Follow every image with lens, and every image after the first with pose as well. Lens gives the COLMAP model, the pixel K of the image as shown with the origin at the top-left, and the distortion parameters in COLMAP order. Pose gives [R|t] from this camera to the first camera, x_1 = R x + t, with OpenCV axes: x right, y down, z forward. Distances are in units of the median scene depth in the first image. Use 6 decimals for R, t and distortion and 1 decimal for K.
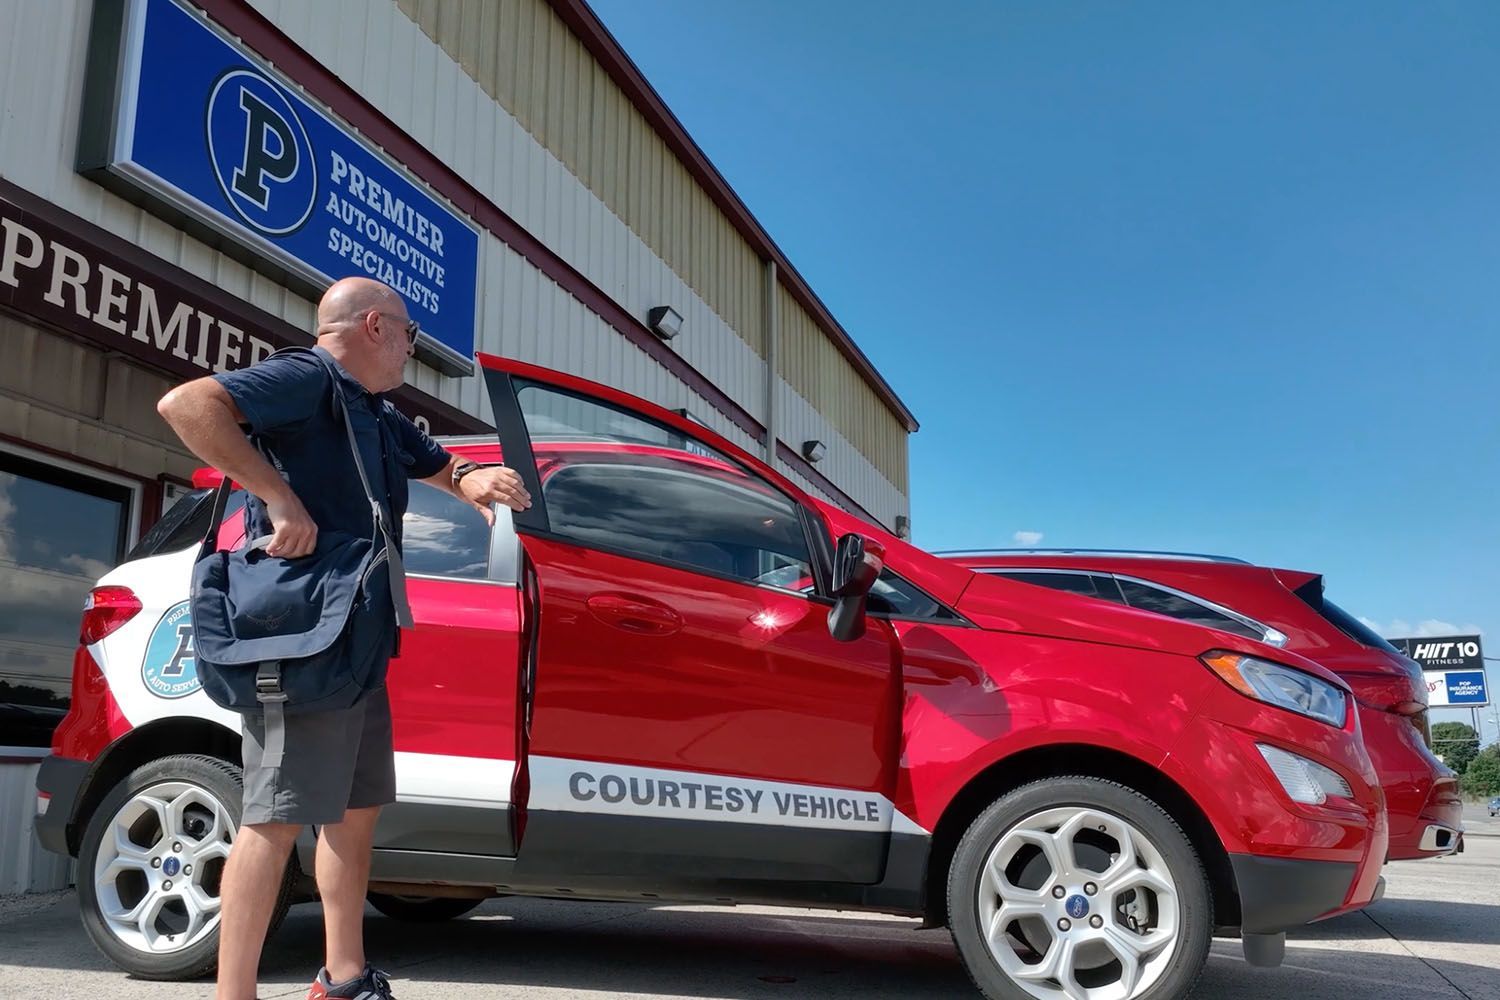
lens RADIAL K [[1308.8, 0, 750.0], [0, 1308.8, 500.0], [0, 0, 1]] dist [0.007817, -0.005922]
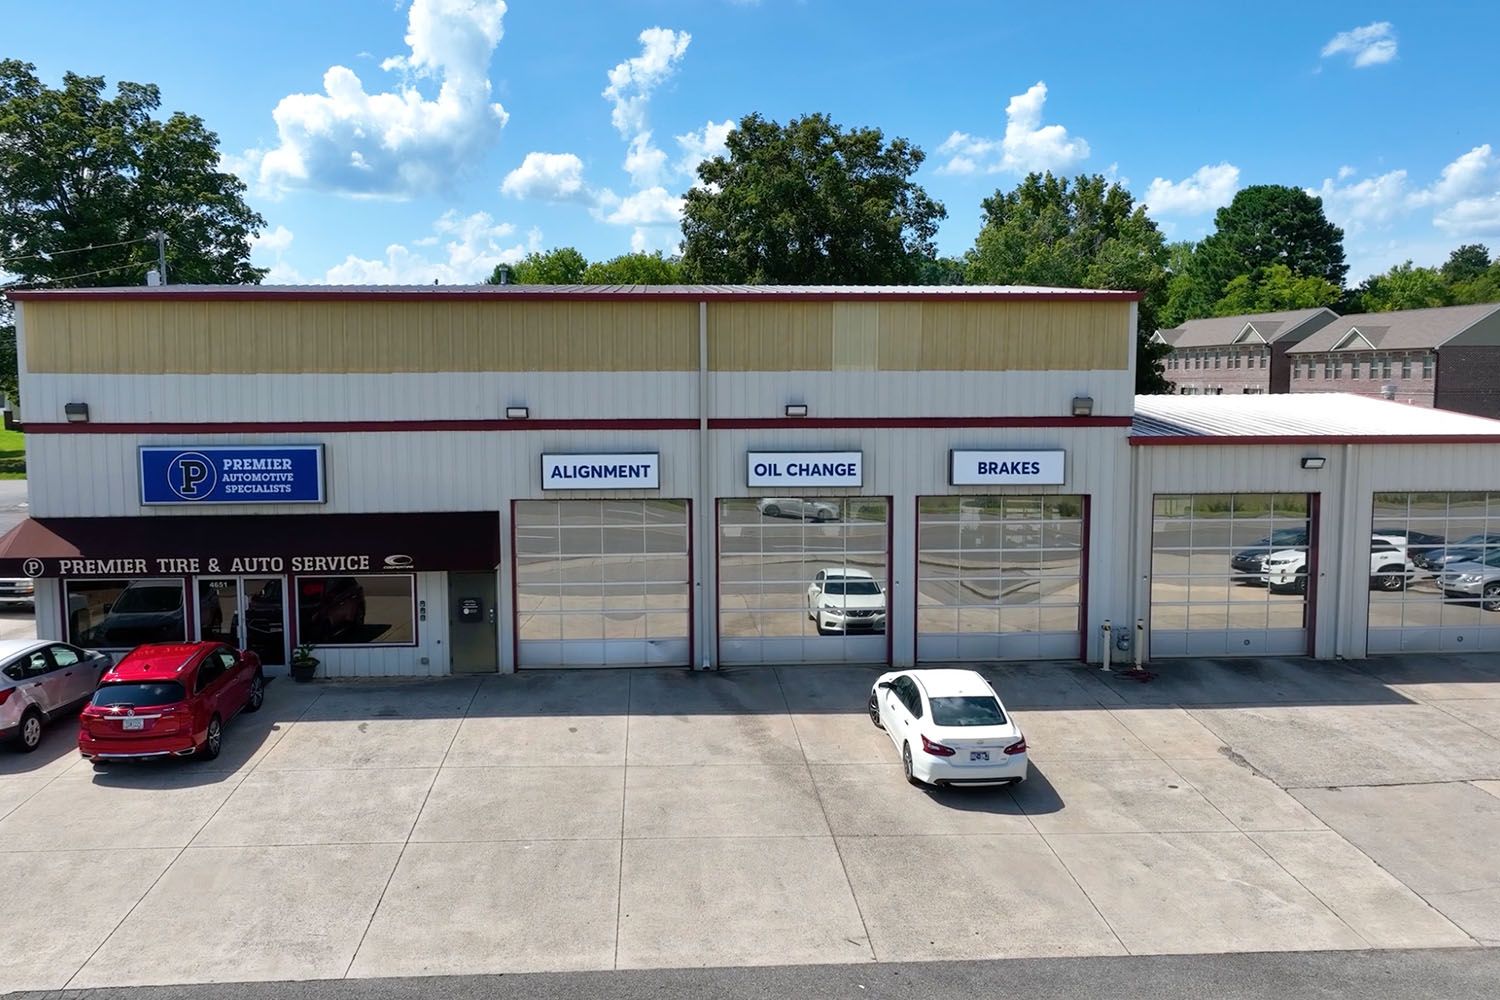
lens RADIAL K [[1308.8, 0, 750.0], [0, 1308.8, 500.0], [0, 0, 1]] dist [0.007817, -0.005922]
pose [[0.388785, 0.096820, -0.916227, 2.943145], [0.208779, 0.959335, 0.189967, -0.492893], [0.897362, -0.265145, 0.352761, 0.978869]]
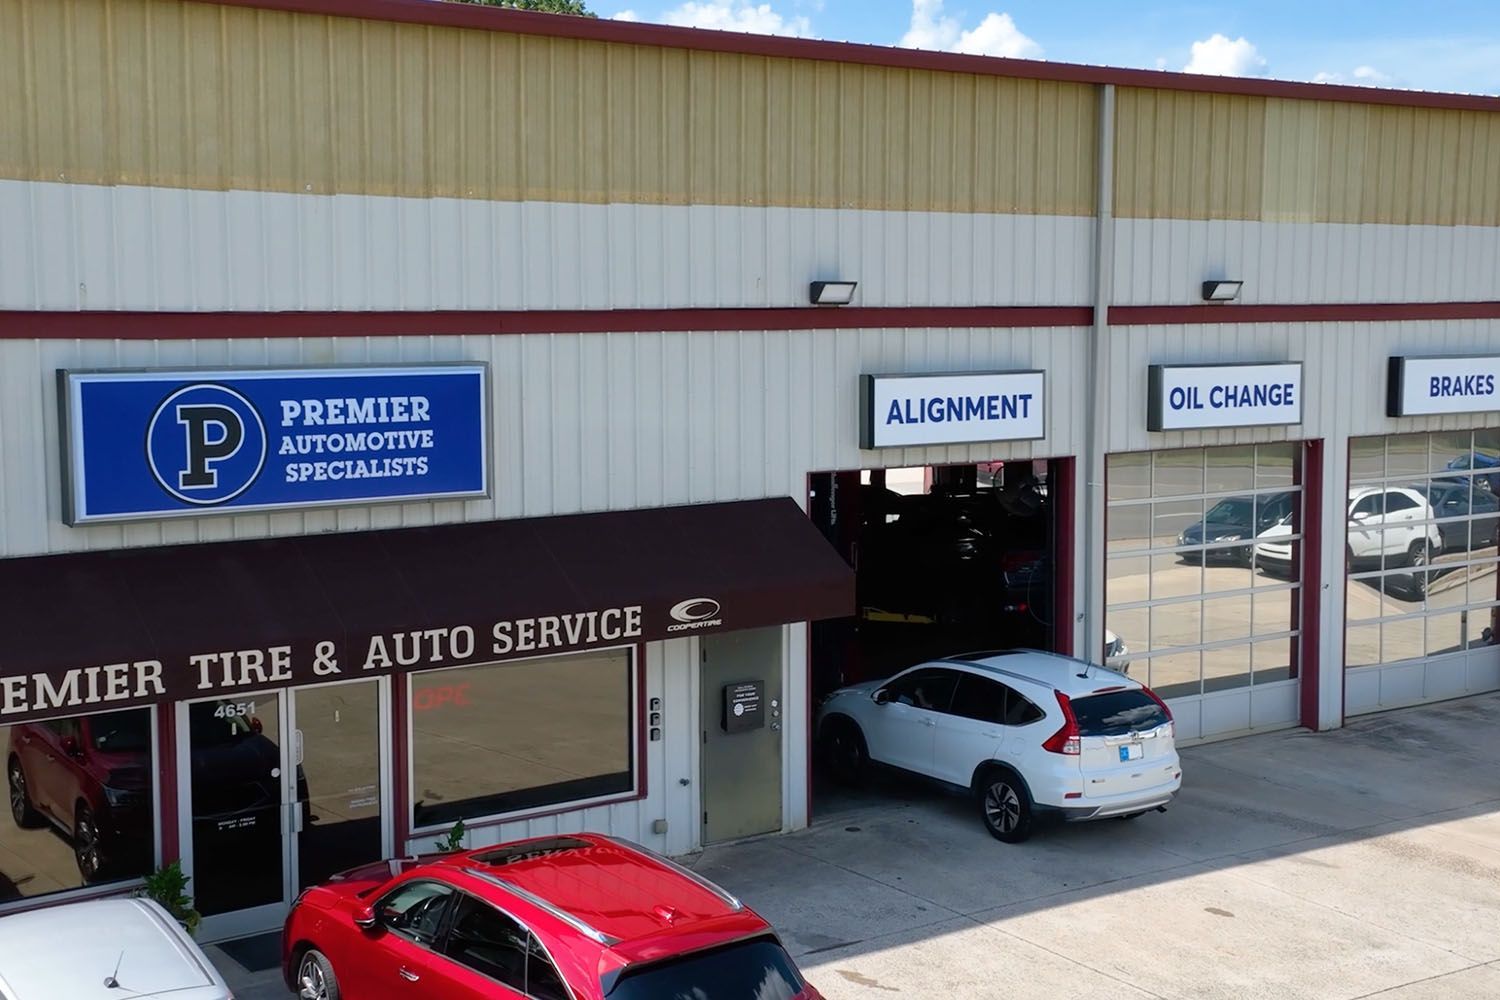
lens RADIAL K [[1968.4, 0, 750.0], [0, 1968.4, 500.0], [0, 0, 1]] dist [0.115361, 0.107643]
pose [[0.816613, 0.061281, -0.573923, 1.131127], [0.127714, 0.950516, 0.283211, -0.646927], [0.562879, -0.304571, 0.768377, -0.239334]]
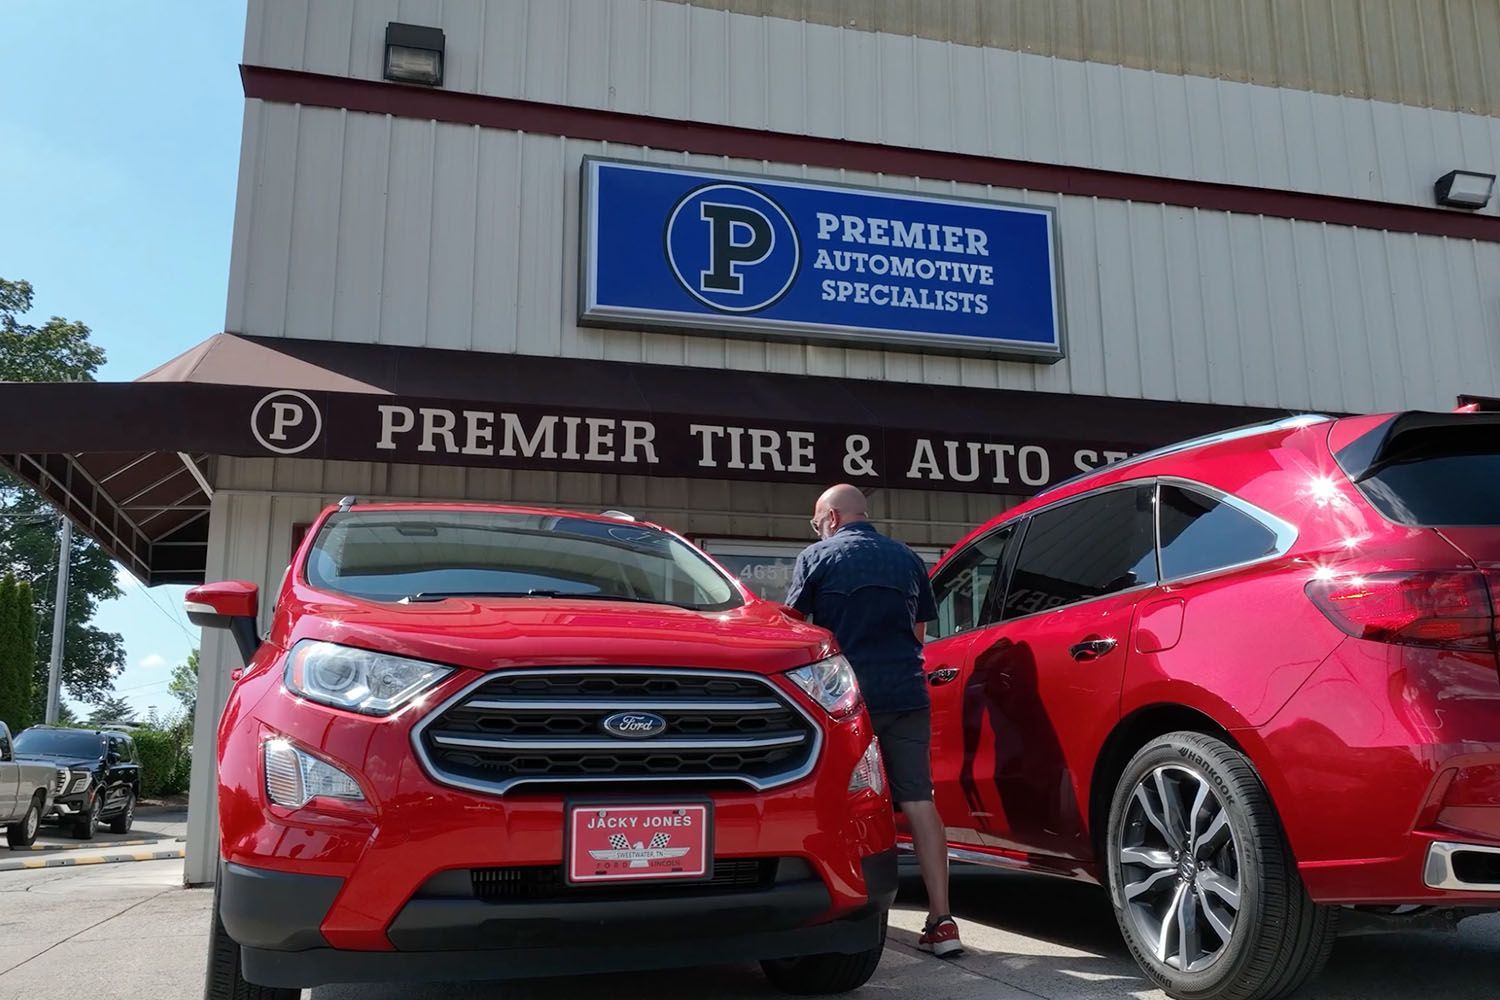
lens RADIAL K [[1308.8, 0, 750.0], [0, 1308.8, 500.0], [0, 0, 1]] dist [0.007817, -0.005922]
pose [[0.552247, -0.184723, -0.812958, 0.498376], [0.191101, 0.977227, -0.092233, 0.062104], [0.811483, -0.104421, 0.574971, 0.283073]]
